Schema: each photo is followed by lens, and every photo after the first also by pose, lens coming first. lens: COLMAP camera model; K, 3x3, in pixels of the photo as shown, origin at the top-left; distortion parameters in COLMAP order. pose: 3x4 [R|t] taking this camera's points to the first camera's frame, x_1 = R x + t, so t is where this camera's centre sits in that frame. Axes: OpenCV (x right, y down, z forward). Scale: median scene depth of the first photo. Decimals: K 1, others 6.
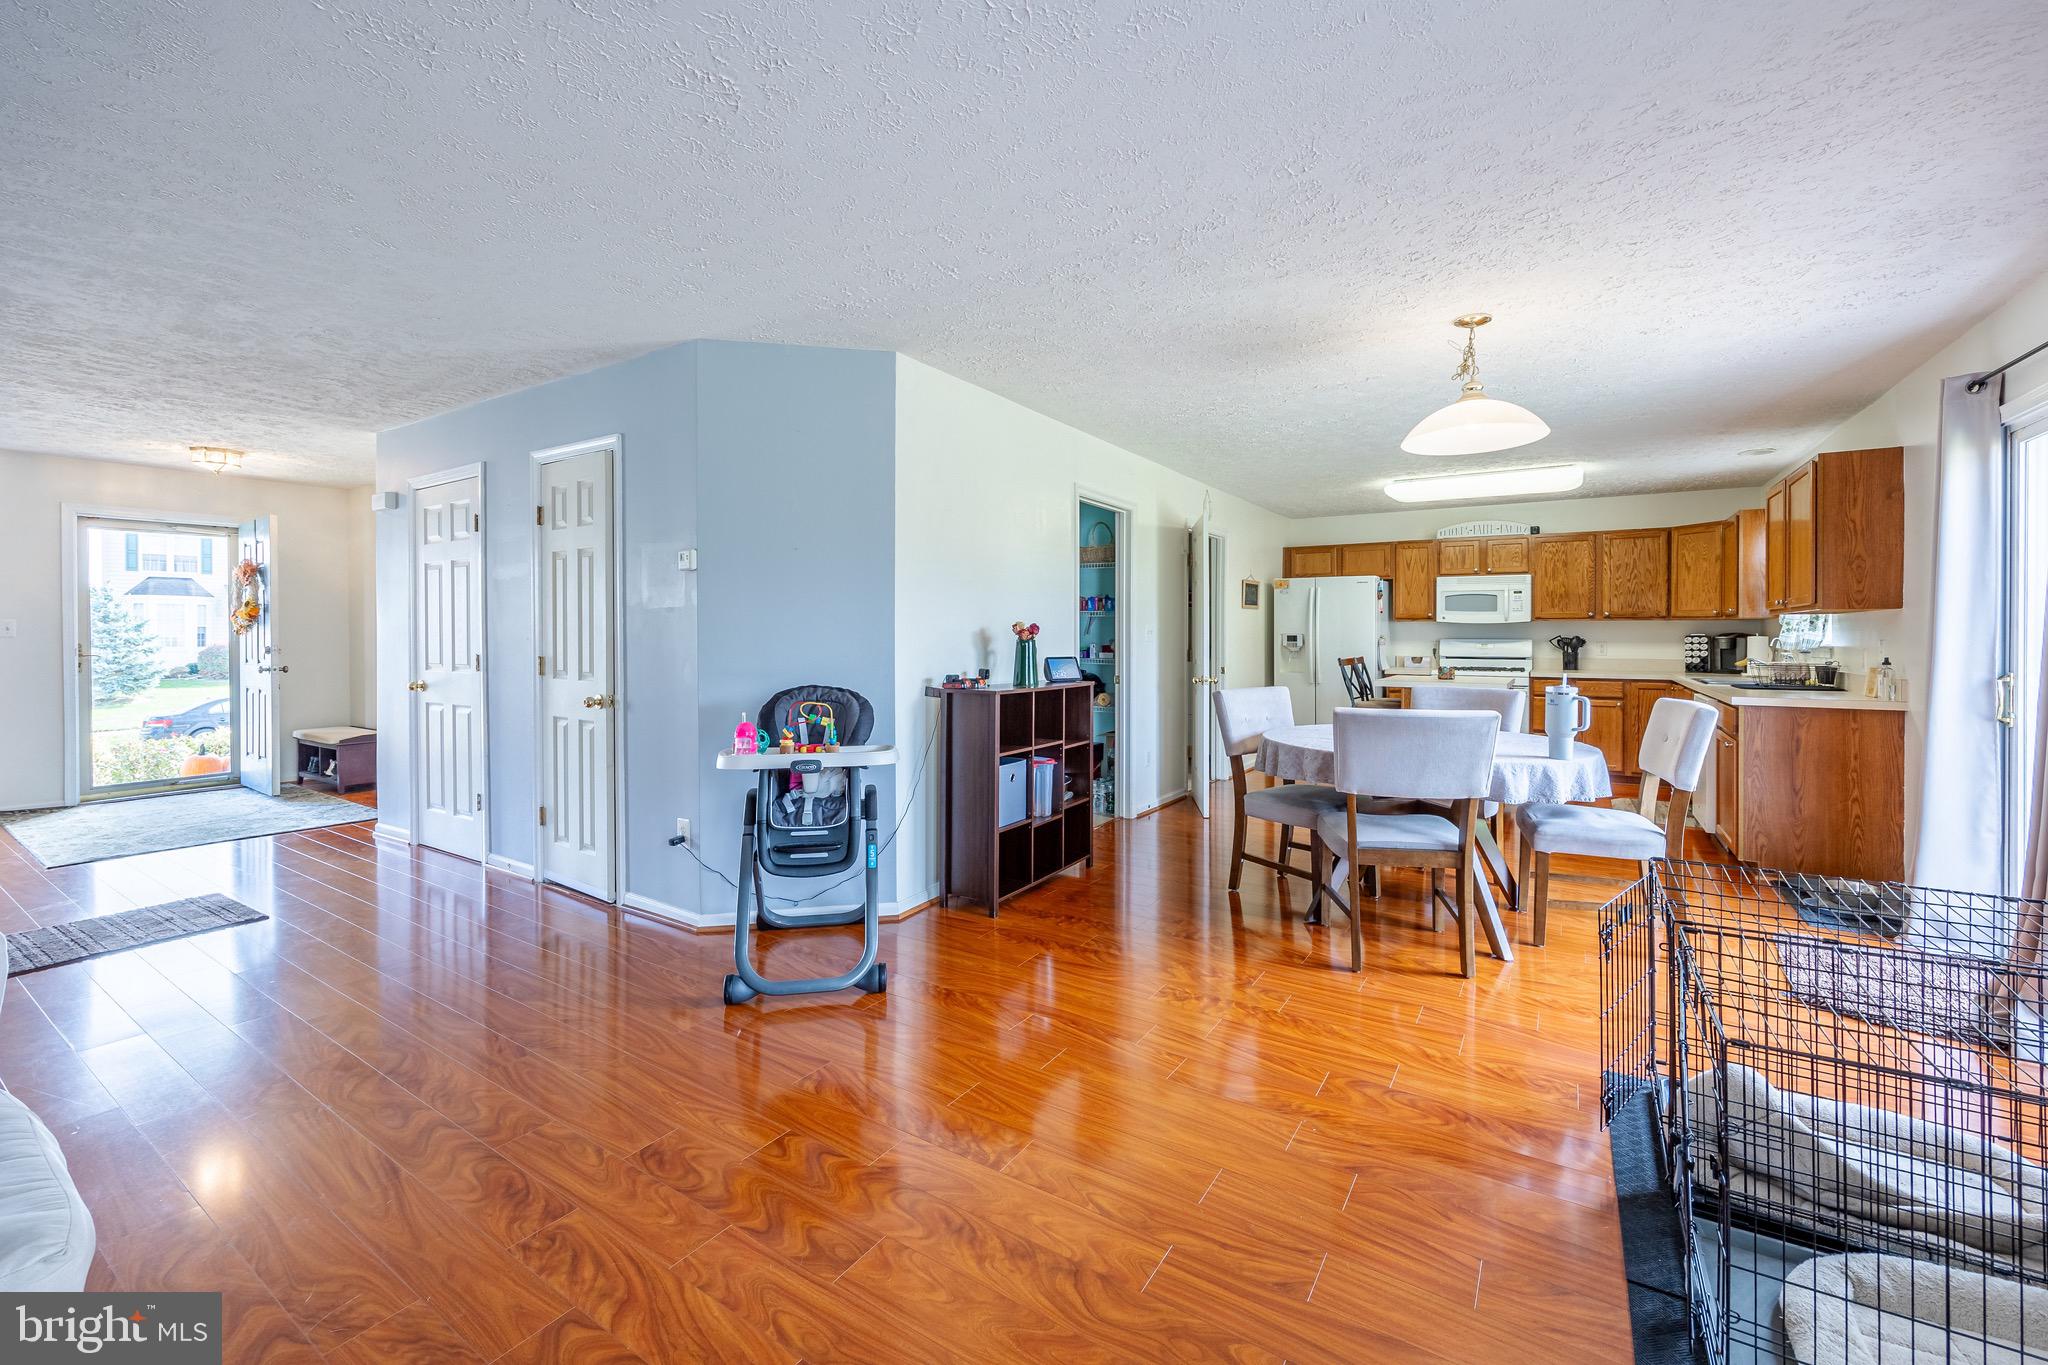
lens RADIAL K [[838.9, 0, 1021.1], [0, 838.9, 627.7], [0, 0, 1]] dist [-0.000665, 0.000058]
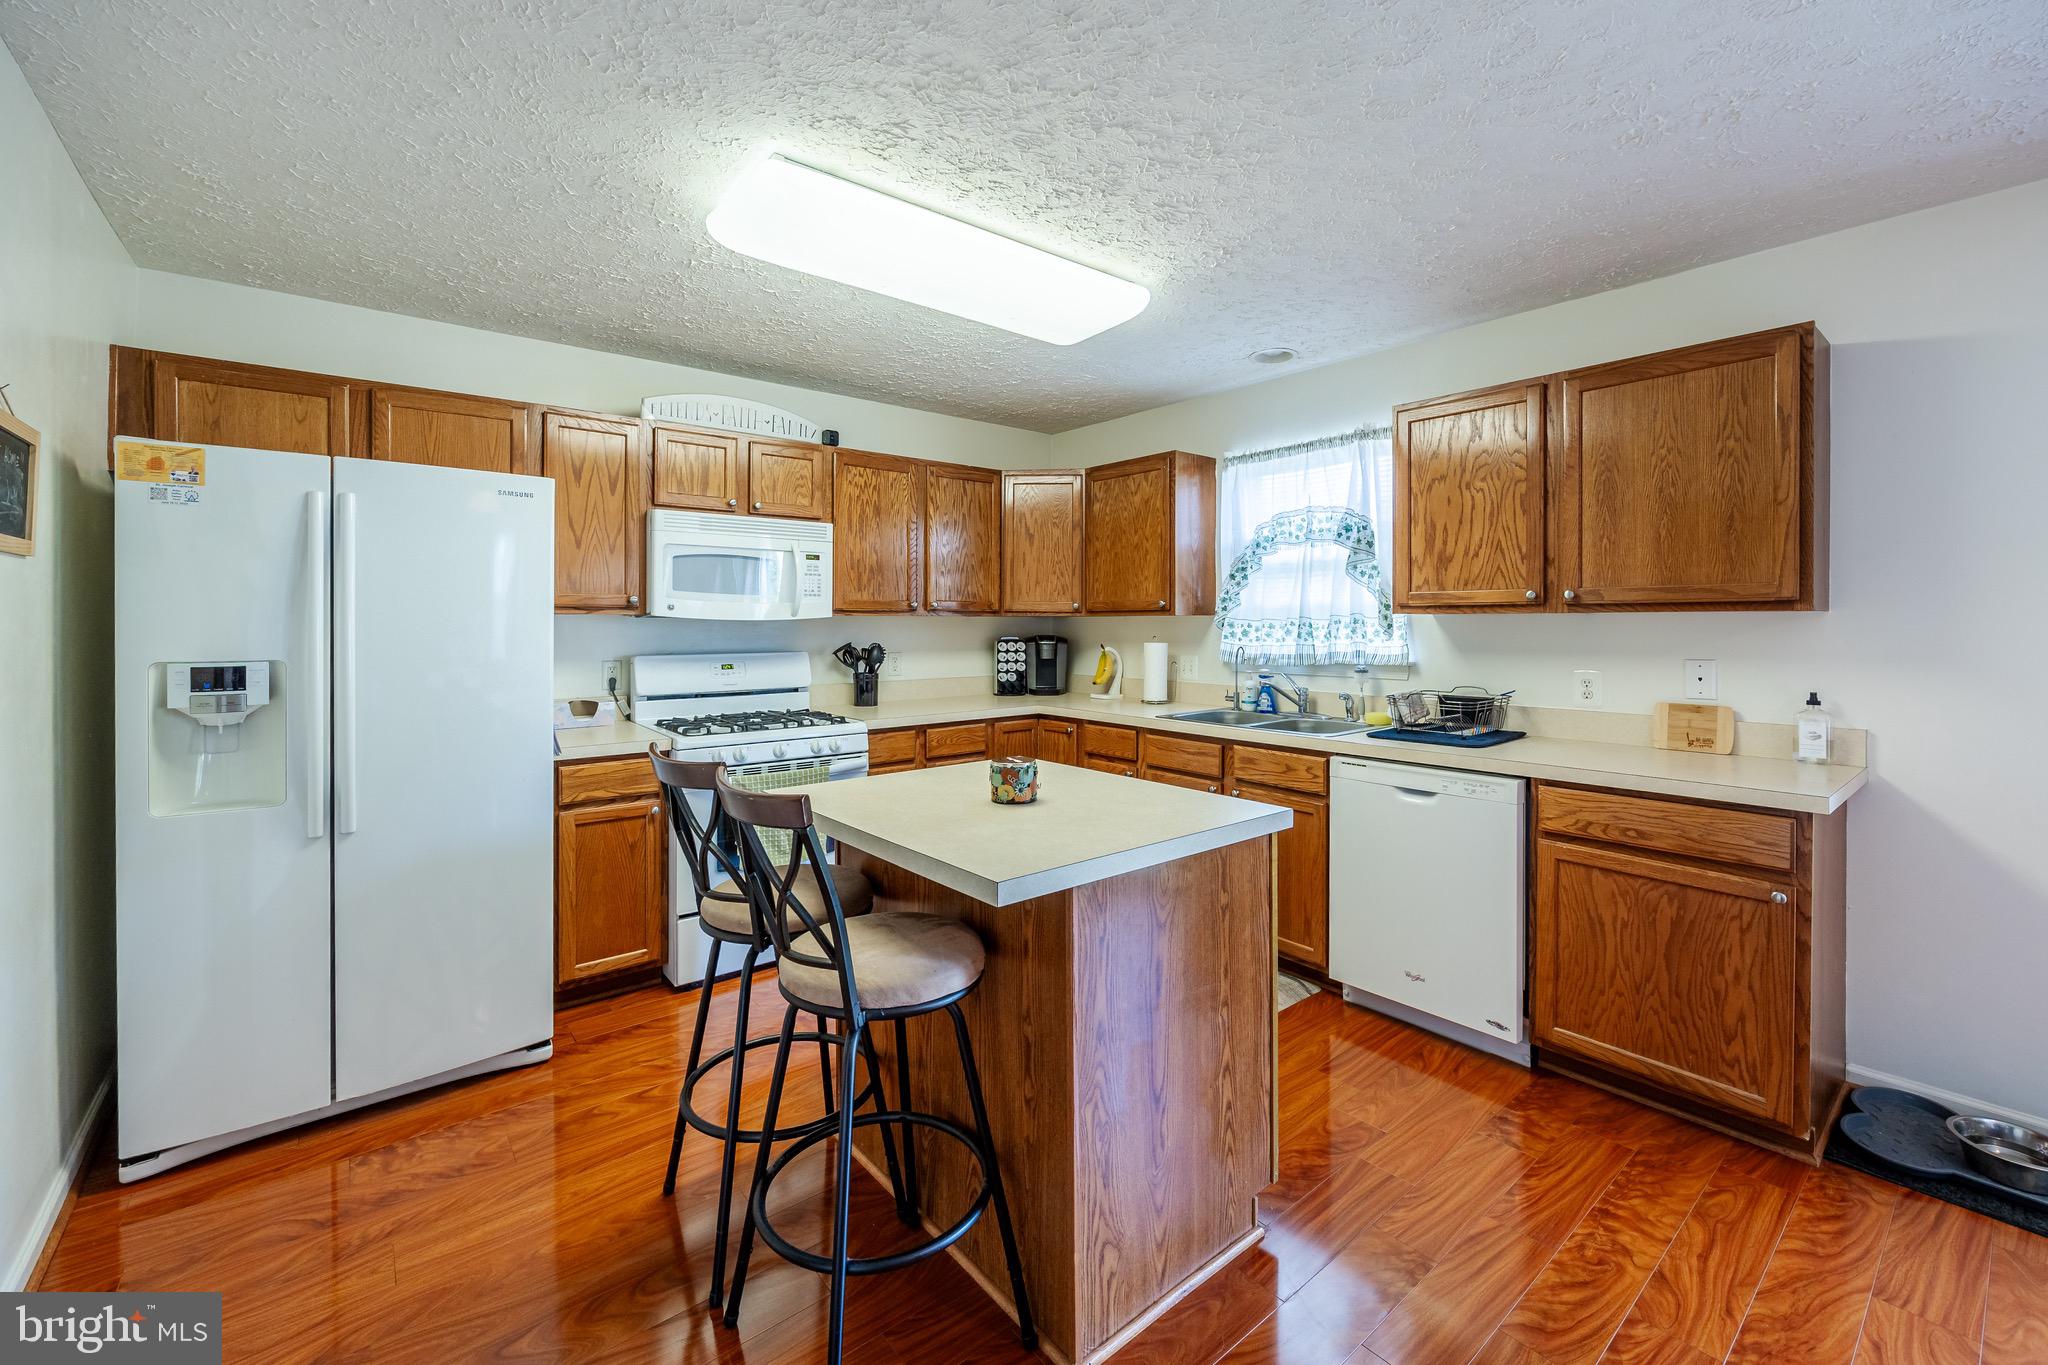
lens RADIAL K [[838.9, 0, 1031.5], [0, 838.9, 614.5], [0, 0, 1]] dist [-0.000665, 0.000058]
pose [[0.309075, 0.006360, 0.951016, 0.166635], [-0.004841, 0.999975, -0.005115, -0.006882], [-0.951025, -0.003023, 0.309099, 0.726385]]
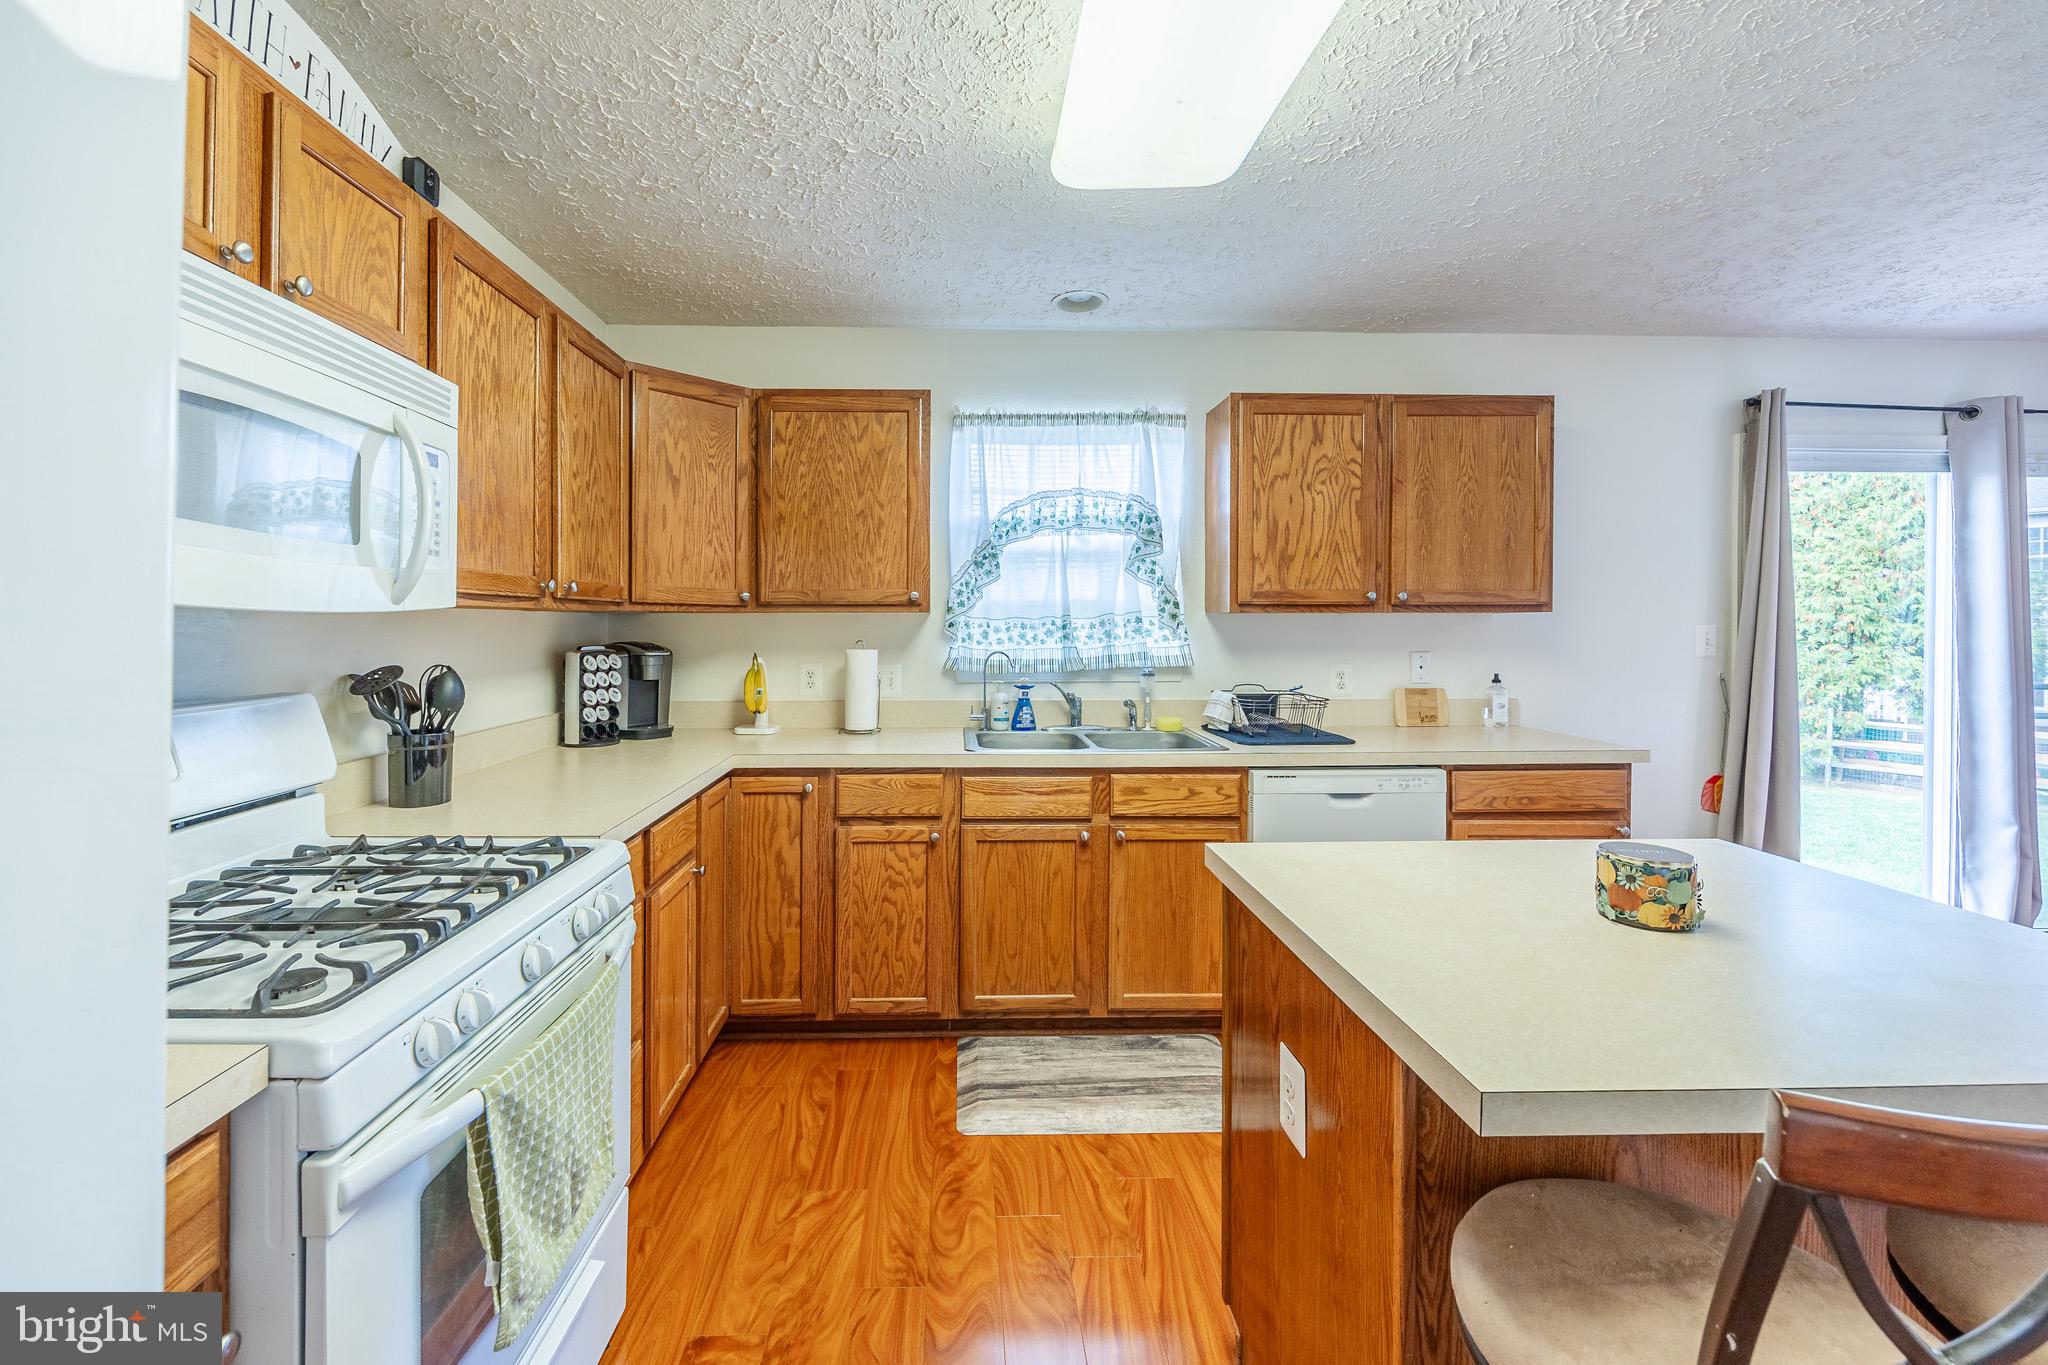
lens RADIAL K [[838.9, 0, 968.9], [0, 838.9, 626.9], [0, 0, 1]] dist [-0.000665, 0.000058]
pose [[-0.559490, -0.007051, 0.828807, 0.357114], [-0.005778, 0.999973, 0.004607, -0.004490], [-0.828817, -0.002211, -0.559516, 1.003594]]
